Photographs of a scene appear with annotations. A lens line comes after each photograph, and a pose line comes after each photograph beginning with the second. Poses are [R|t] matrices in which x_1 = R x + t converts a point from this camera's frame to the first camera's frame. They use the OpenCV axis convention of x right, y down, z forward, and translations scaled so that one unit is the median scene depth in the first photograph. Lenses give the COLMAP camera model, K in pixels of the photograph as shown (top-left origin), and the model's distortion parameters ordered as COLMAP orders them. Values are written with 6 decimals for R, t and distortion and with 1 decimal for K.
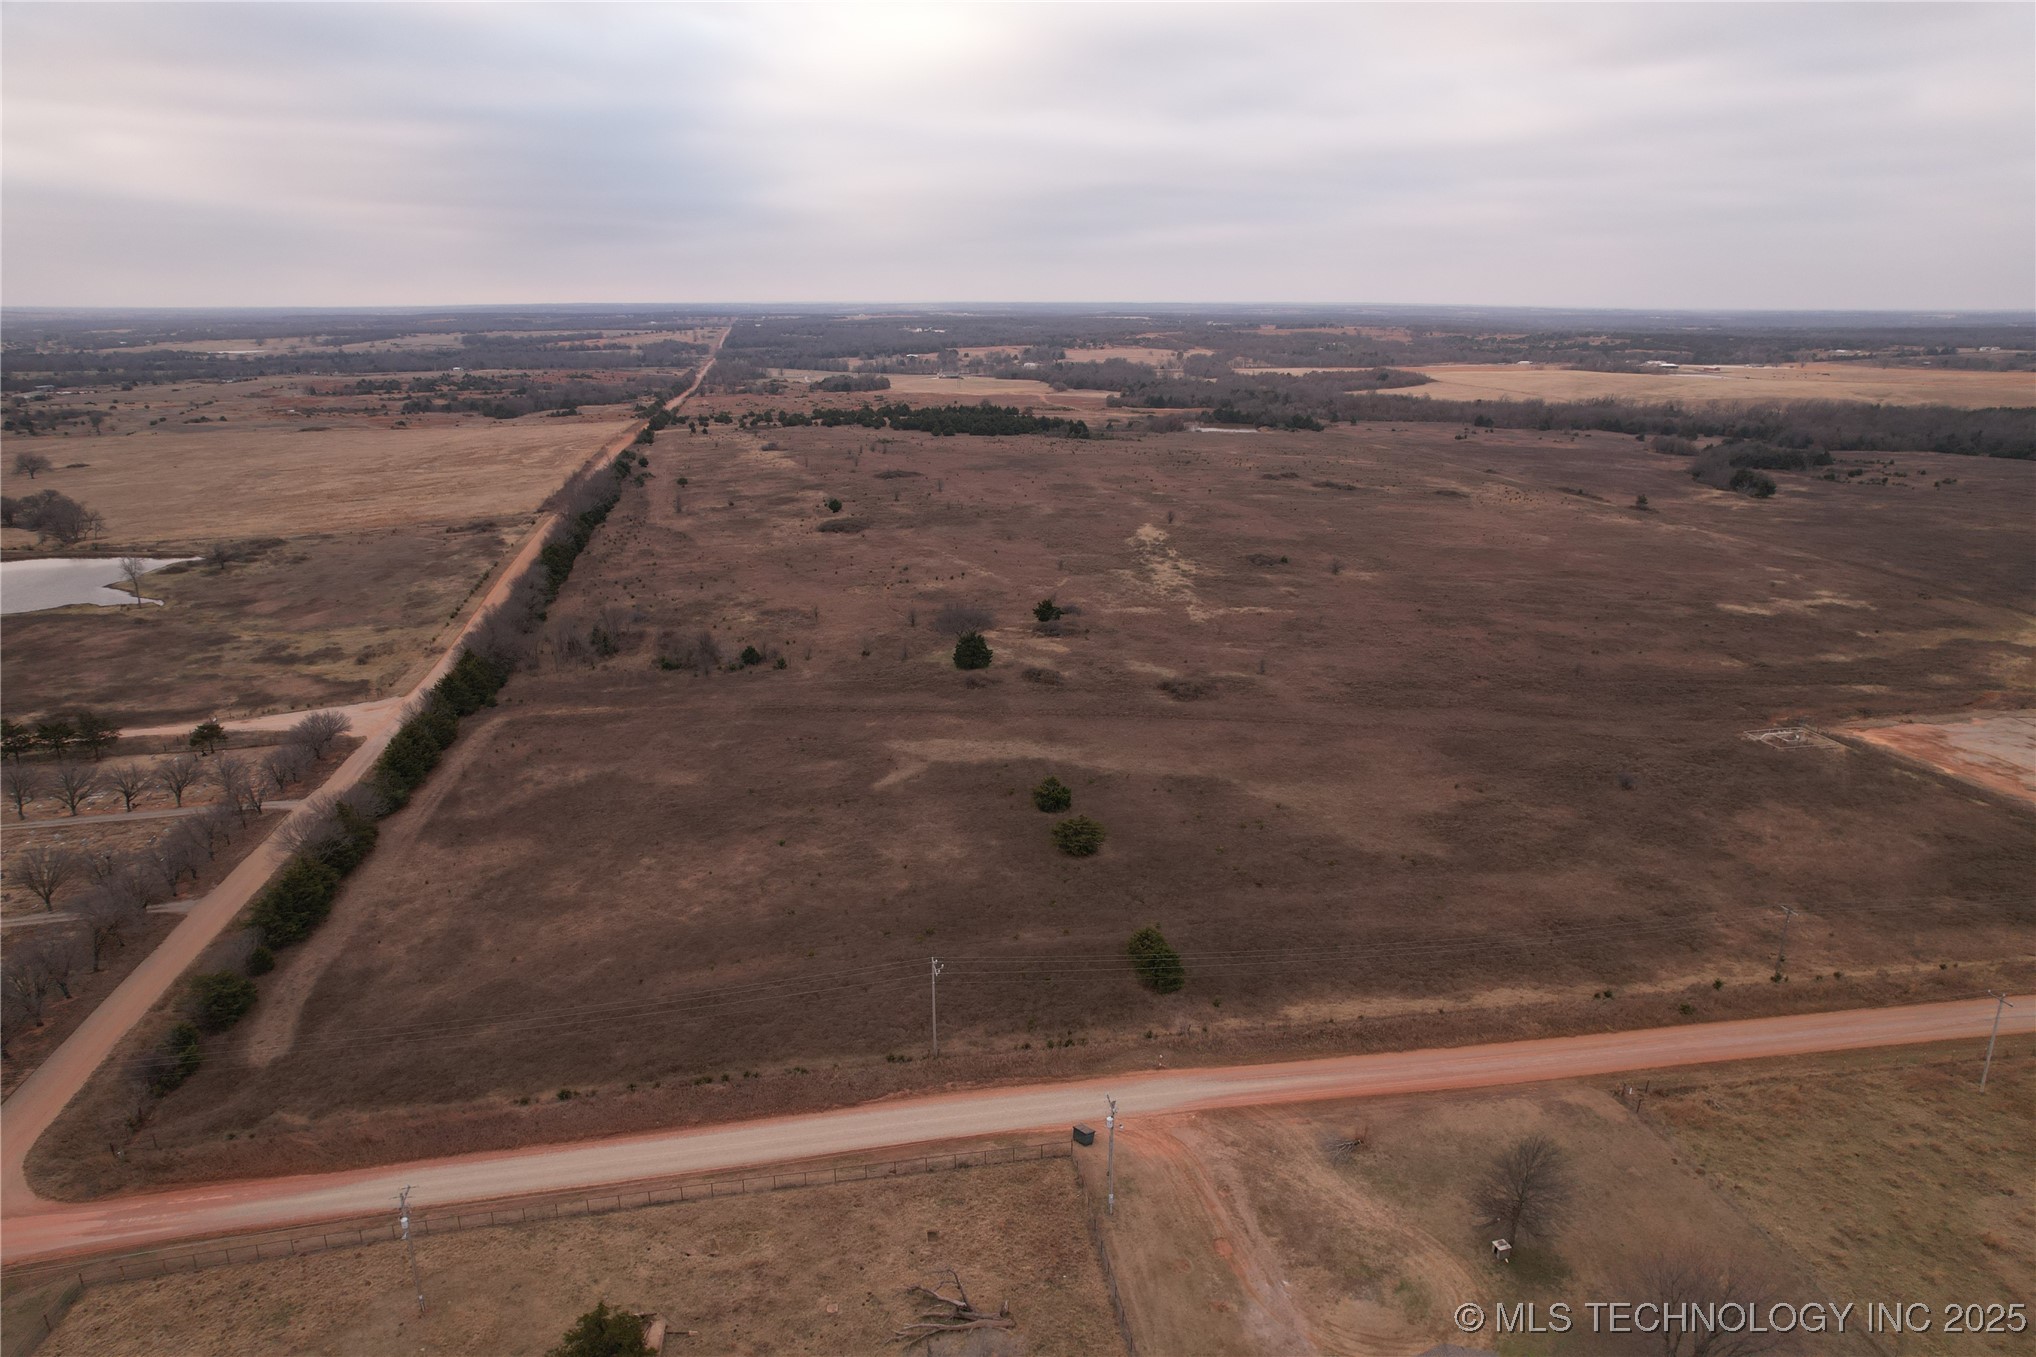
lens RADIAL K [[1309.3, 0, 1023.0], [0, 1309.3, 705.5], [0, 0, 1]] dist [-0.083688, 0.075625]
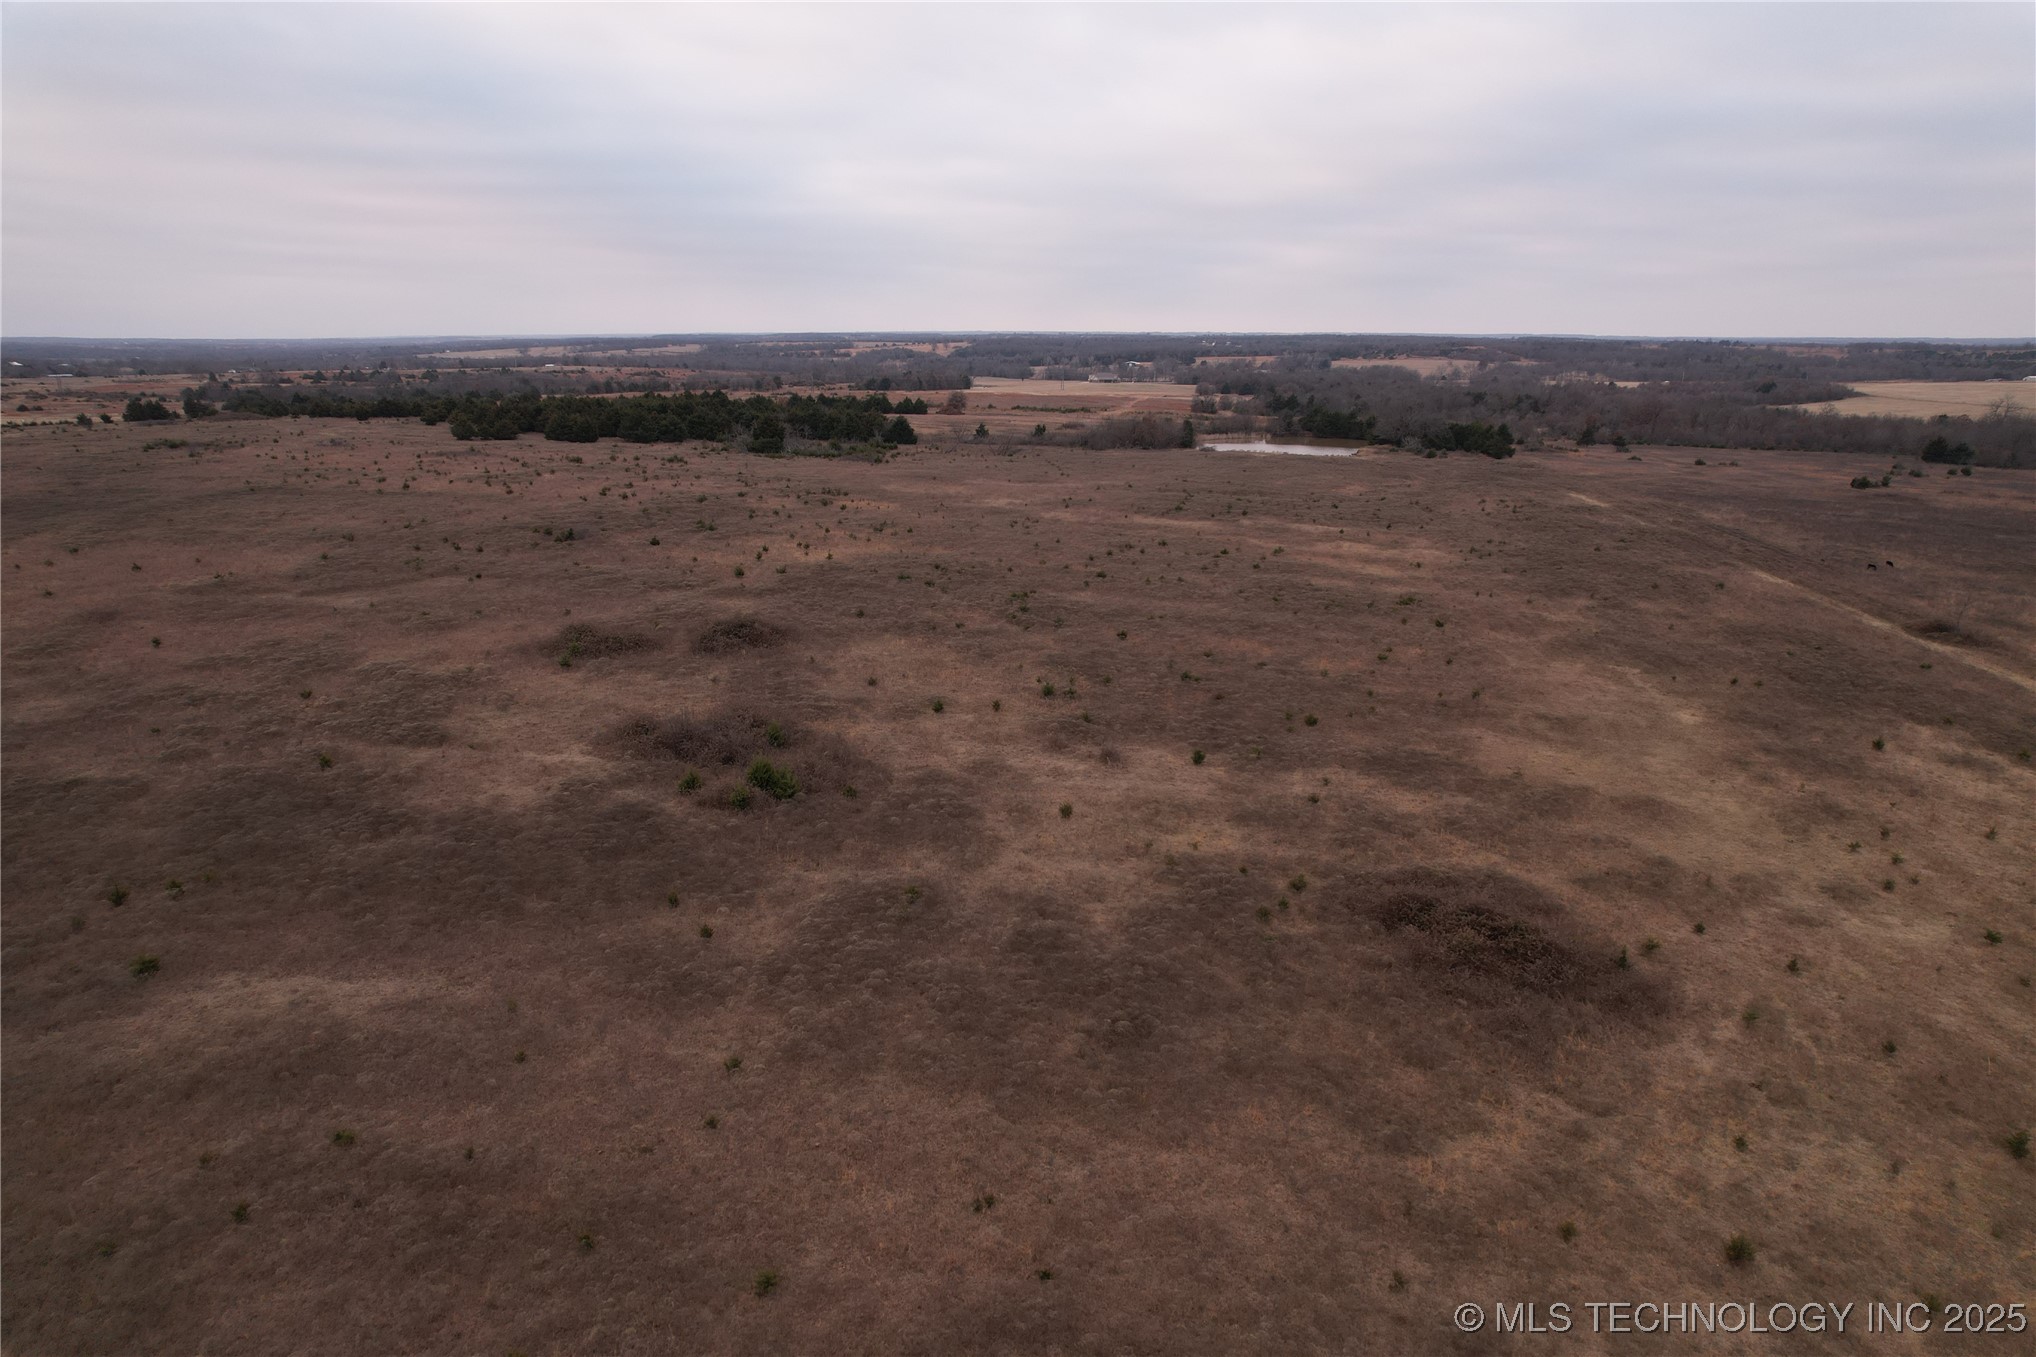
lens RADIAL K [[1295.8, 0, 1026.9], [0, 1295.8, 693.2], [0, 0, 1]] dist [-0.076986, 0.066683]
pose [[0.956901, 0.079020, -0.279458, 0.129369], [-0.087780, 0.995960, -0.018952, -0.071064], [0.276831, 0.042666, 0.959971, 0.350606]]
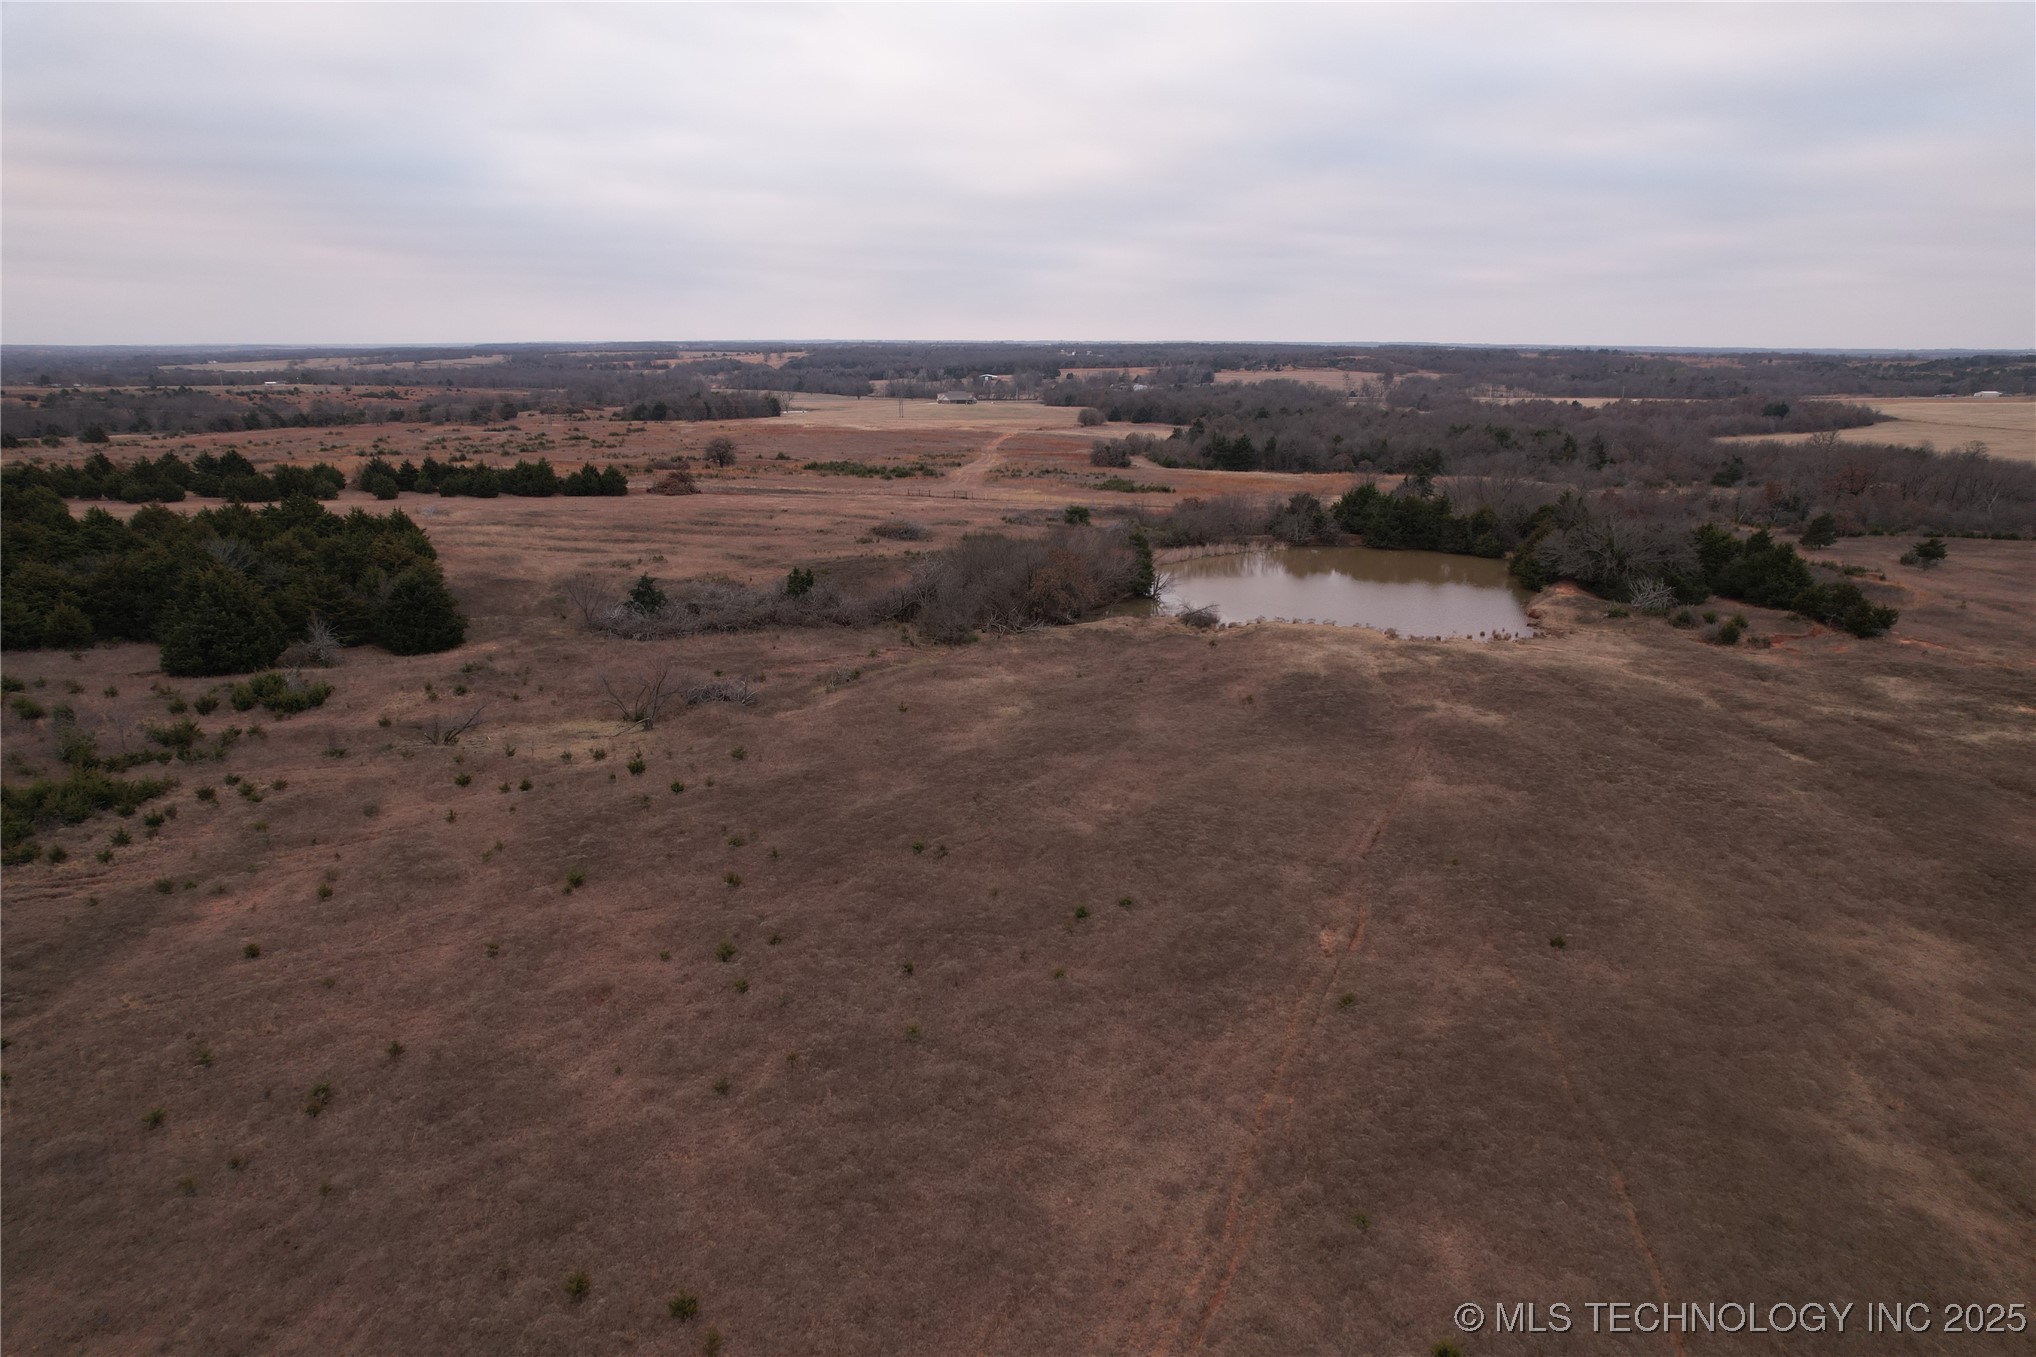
lens RADIAL K [[1295.8, 0, 1026.9], [0, 1295.8, 693.2], [0, 0, 1]] dist [-0.076986, 0.066683]
pose [[0.983175, 0.051214, -0.175338, 0.090649], [-0.057846, 0.997783, -0.032923, -0.119756], [0.173263, 0.042512, 0.983958, 0.505167]]
